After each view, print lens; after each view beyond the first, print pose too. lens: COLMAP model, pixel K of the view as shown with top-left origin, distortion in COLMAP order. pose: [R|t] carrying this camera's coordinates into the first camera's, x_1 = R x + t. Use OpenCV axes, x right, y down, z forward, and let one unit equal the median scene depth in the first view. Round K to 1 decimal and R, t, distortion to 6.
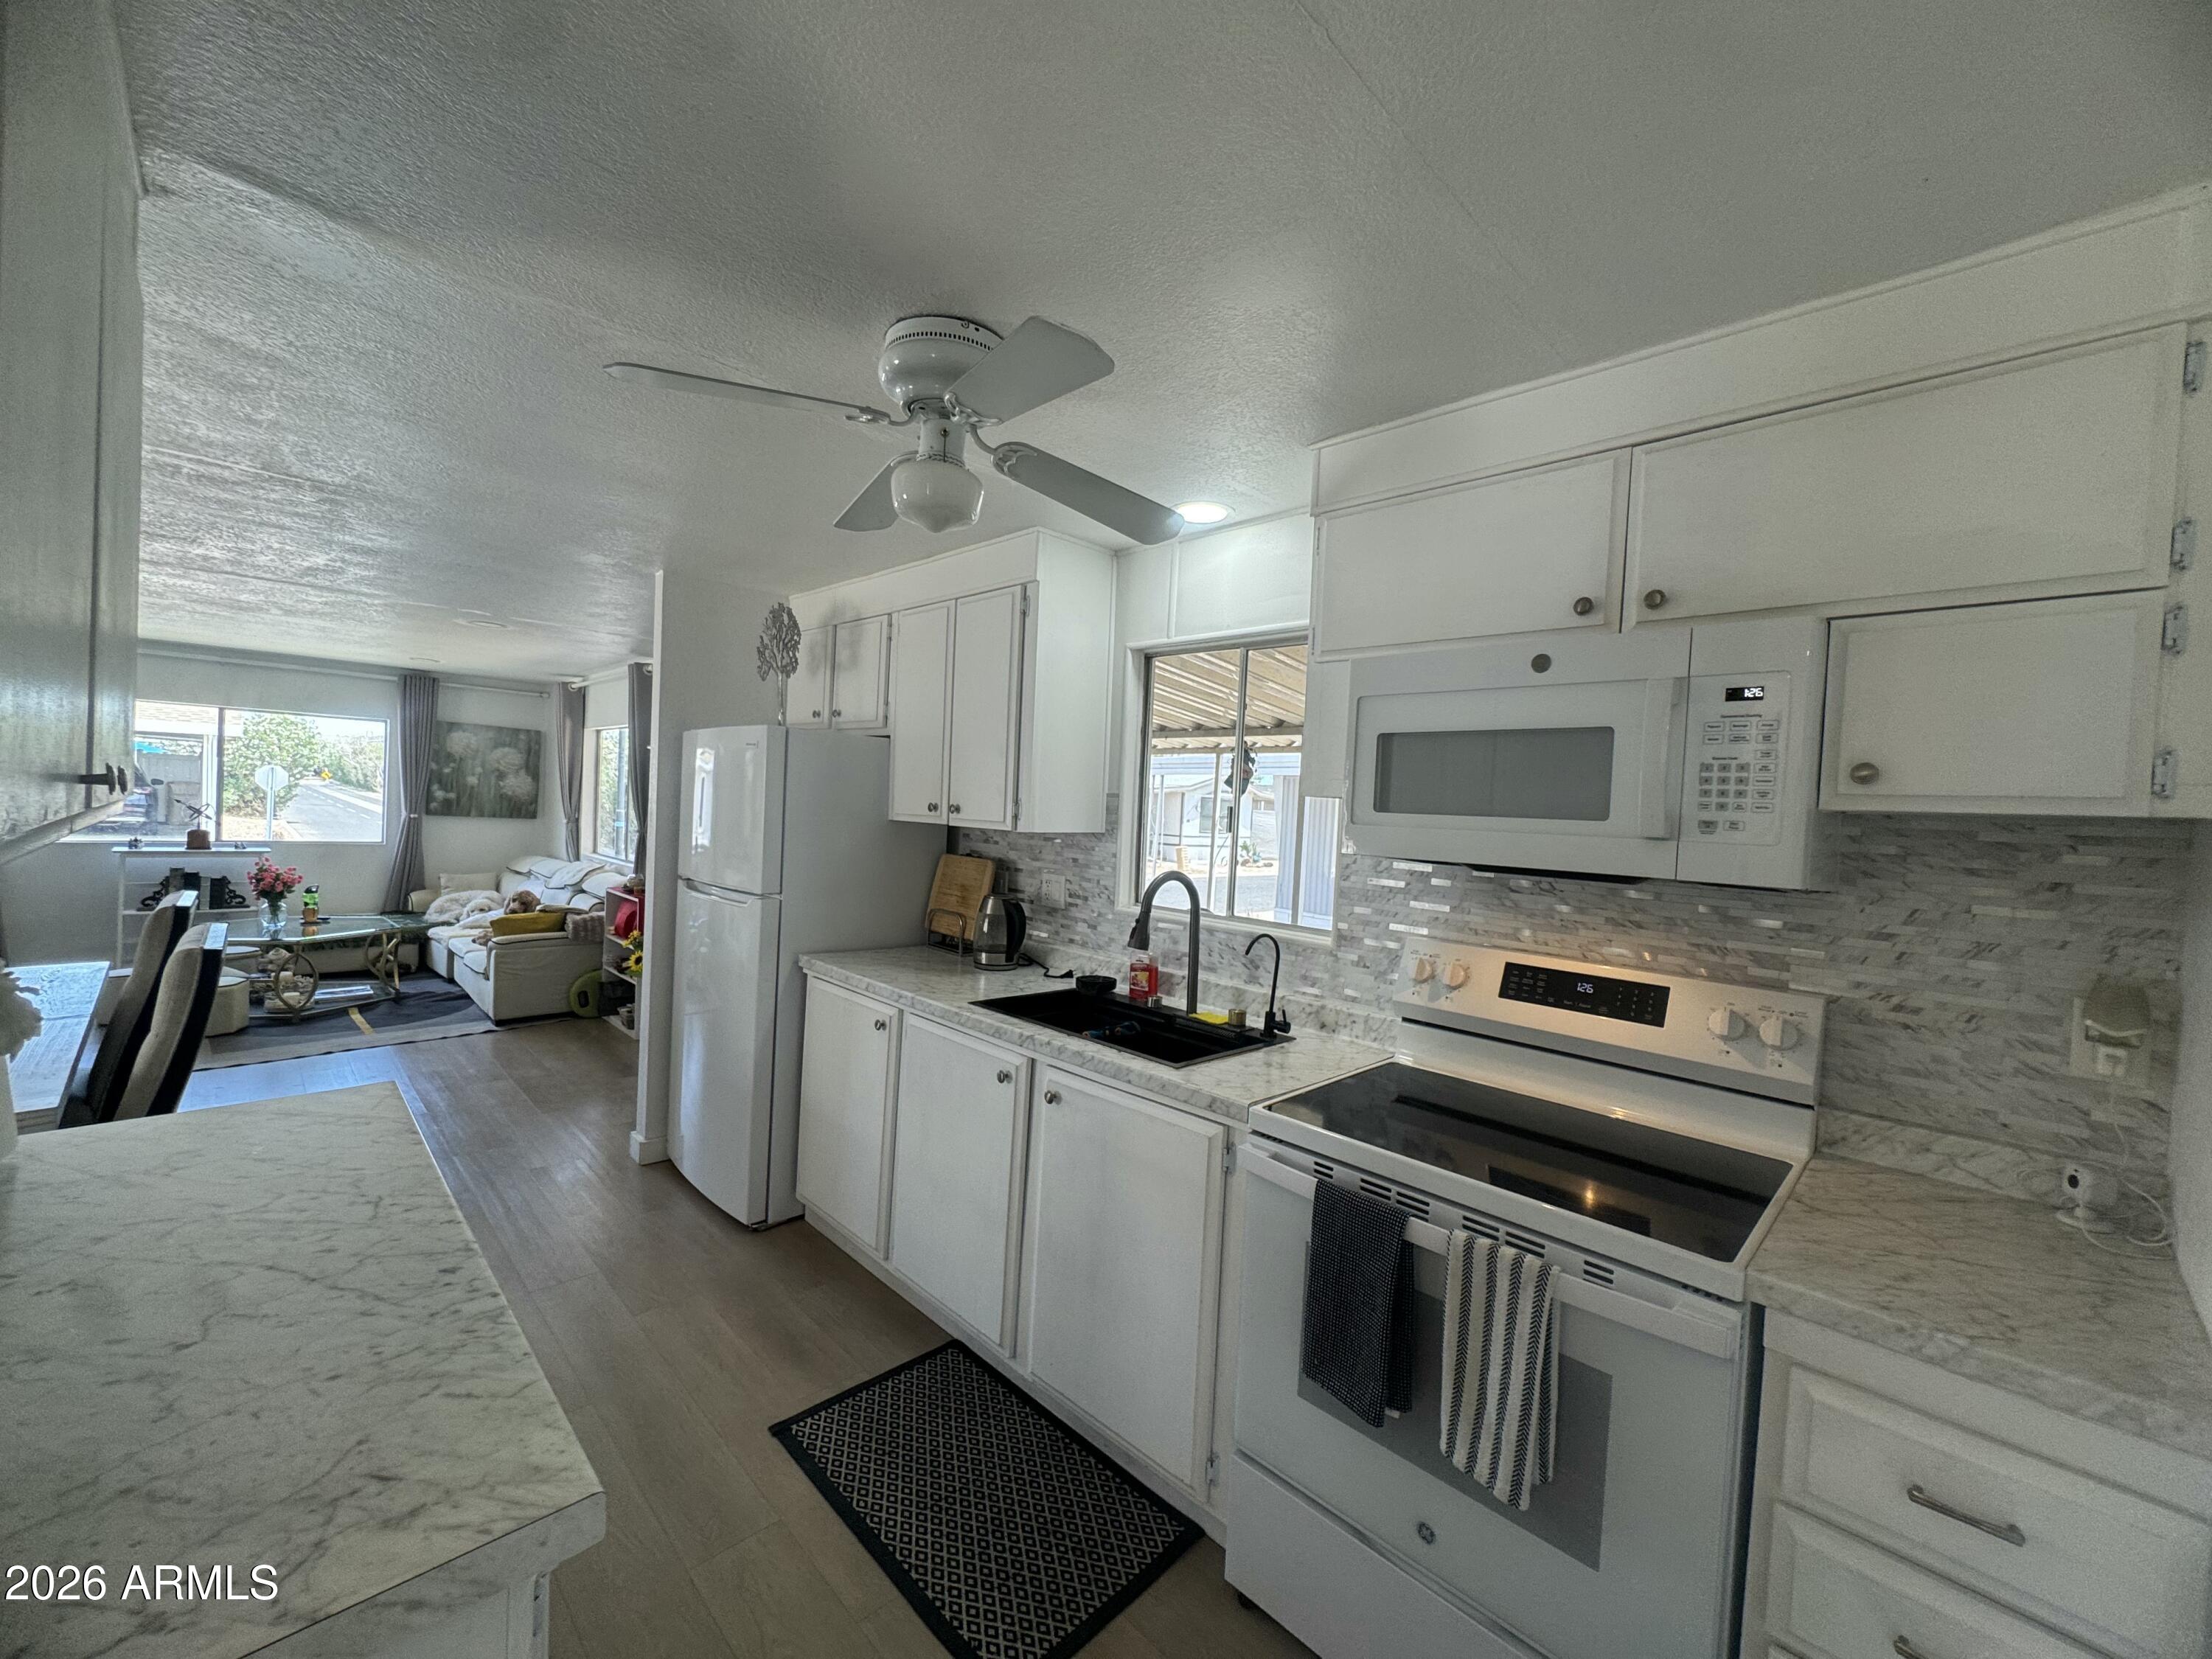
lens RADIAL K [[887.9, 0, 1105.8], [0, 887.9, 827.4], [0, 0, 1]] dist [-0.000647, 0.000107]
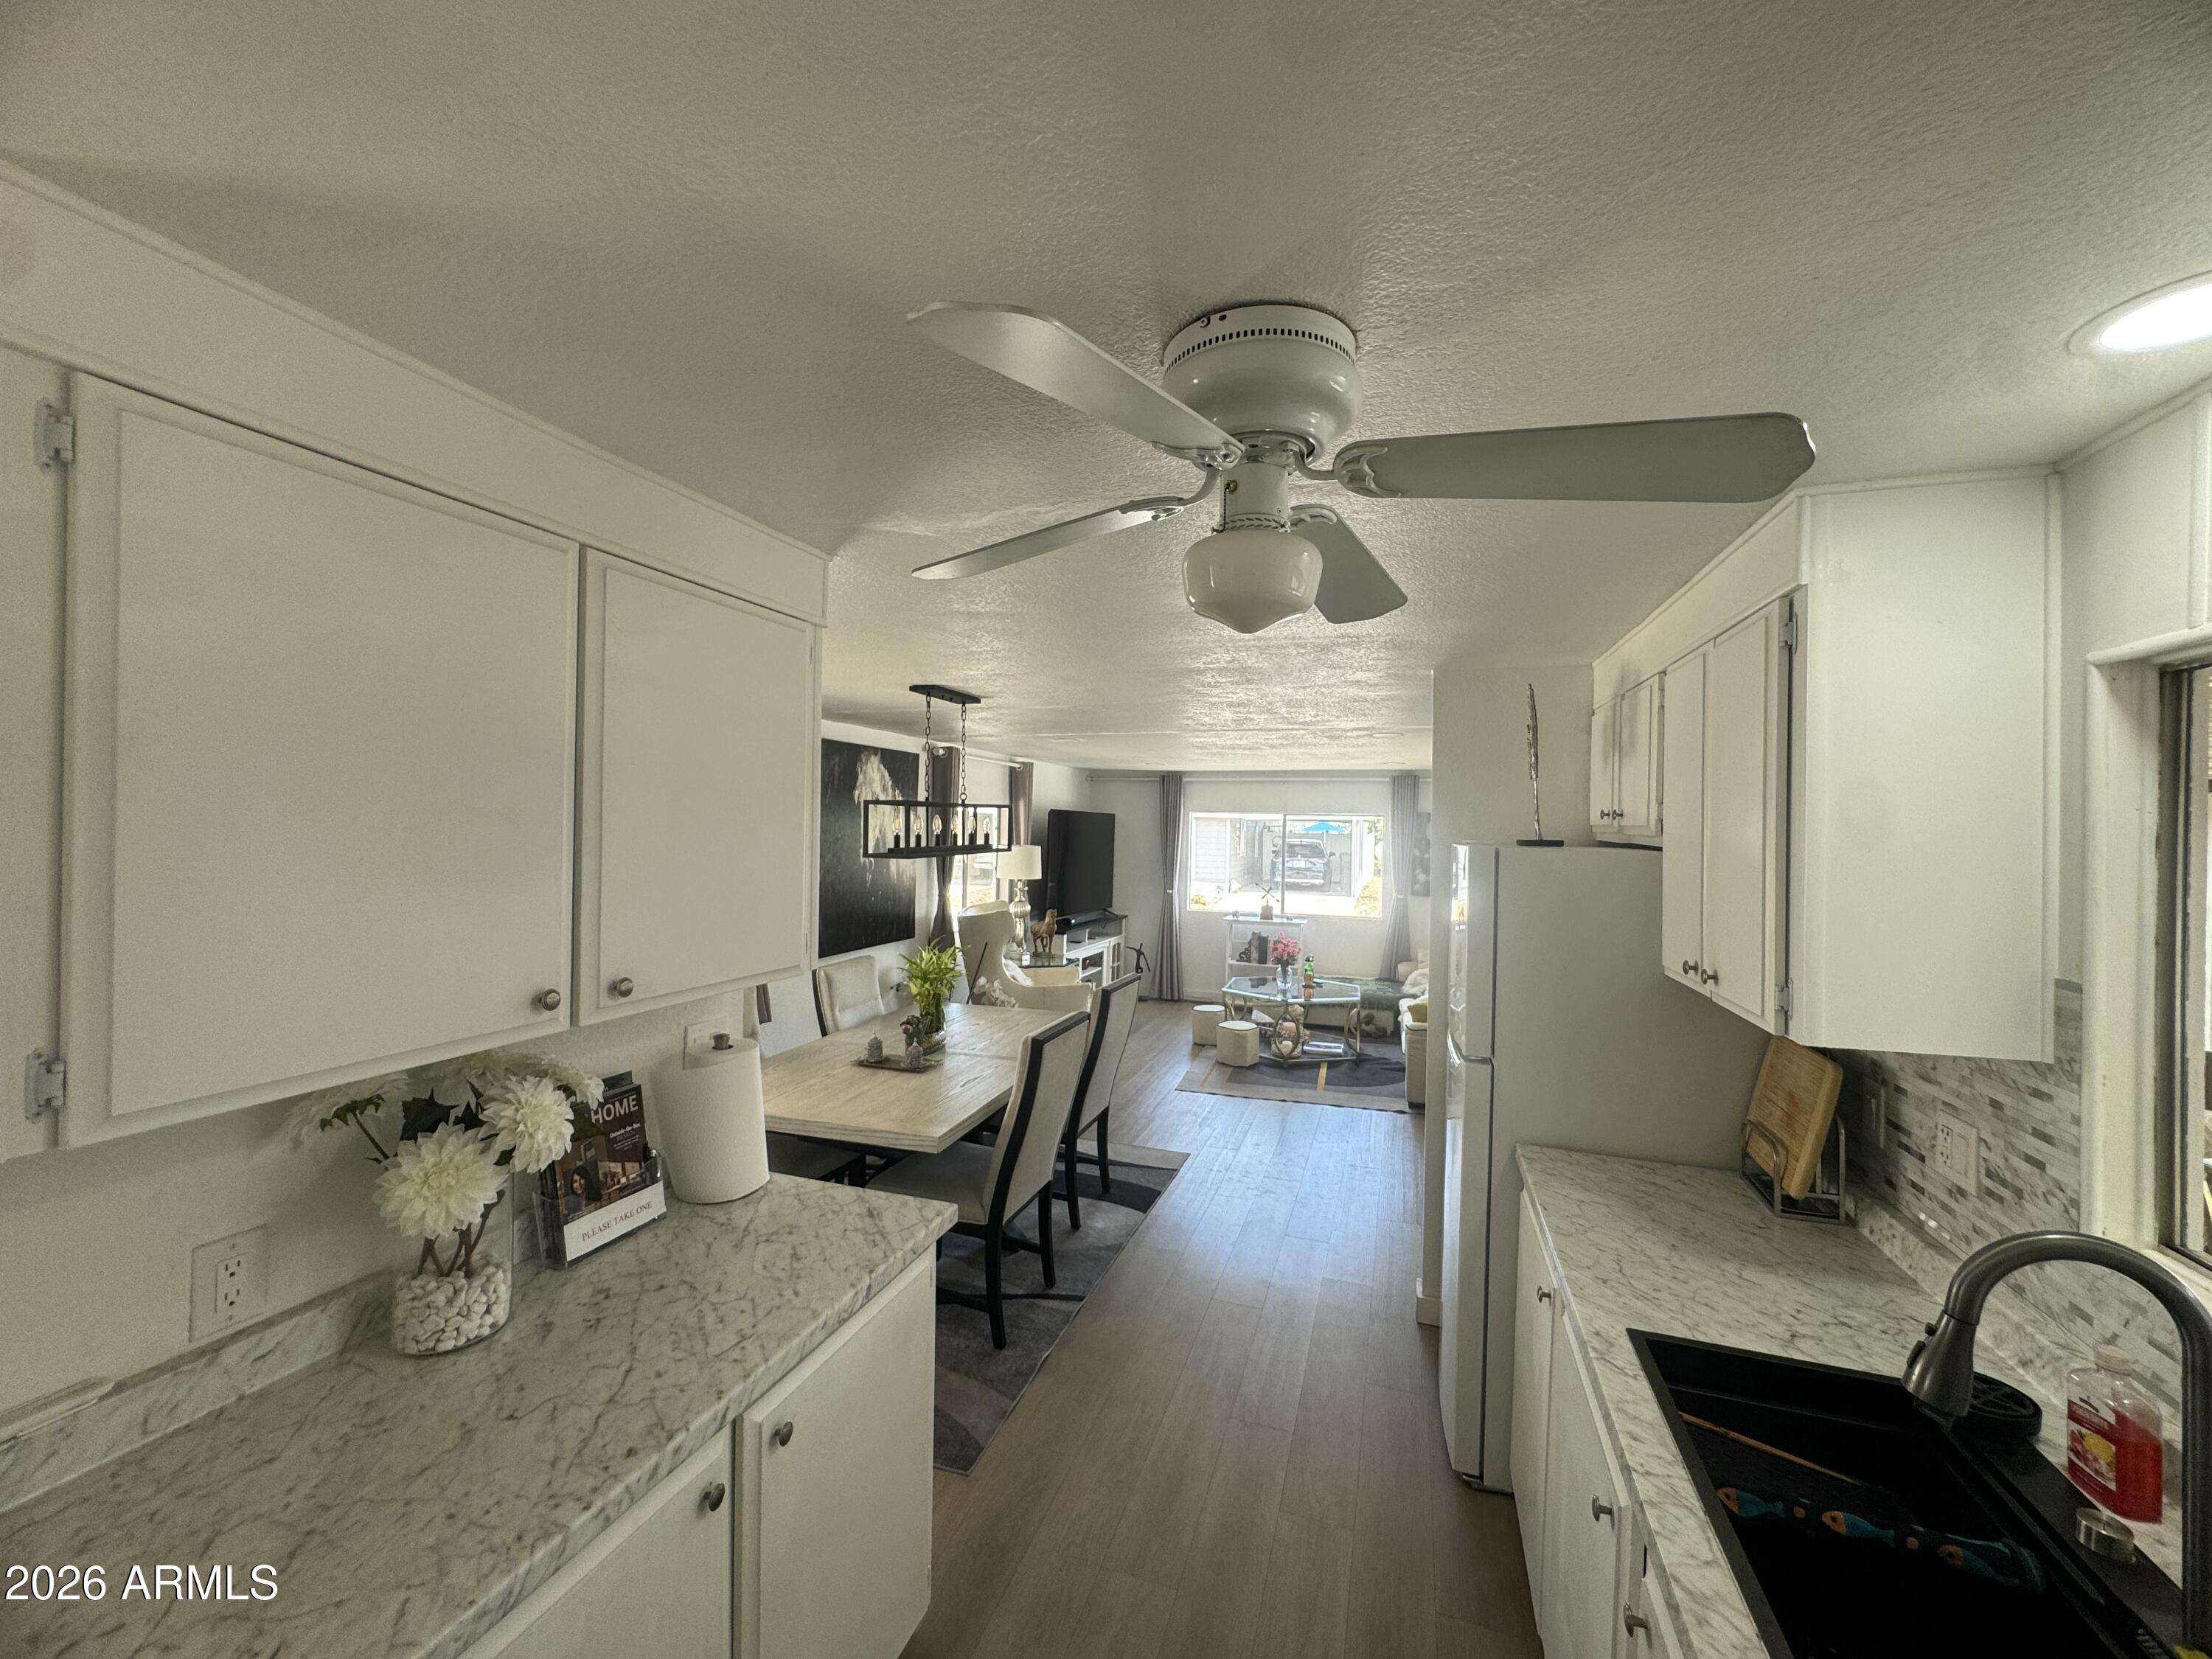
lens RADIAL K [[887.9, 0, 1107.3], [0, 887.9, 827.4], [0, 0, 1]] dist [-0.000647, 0.000107]
pose [[0.448255, -0.039891, -0.893015, 0.174625], [-0.017742, 0.998410, -0.053504, -0.074691], [0.893730, 0.039827, 0.446835, 0.306736]]
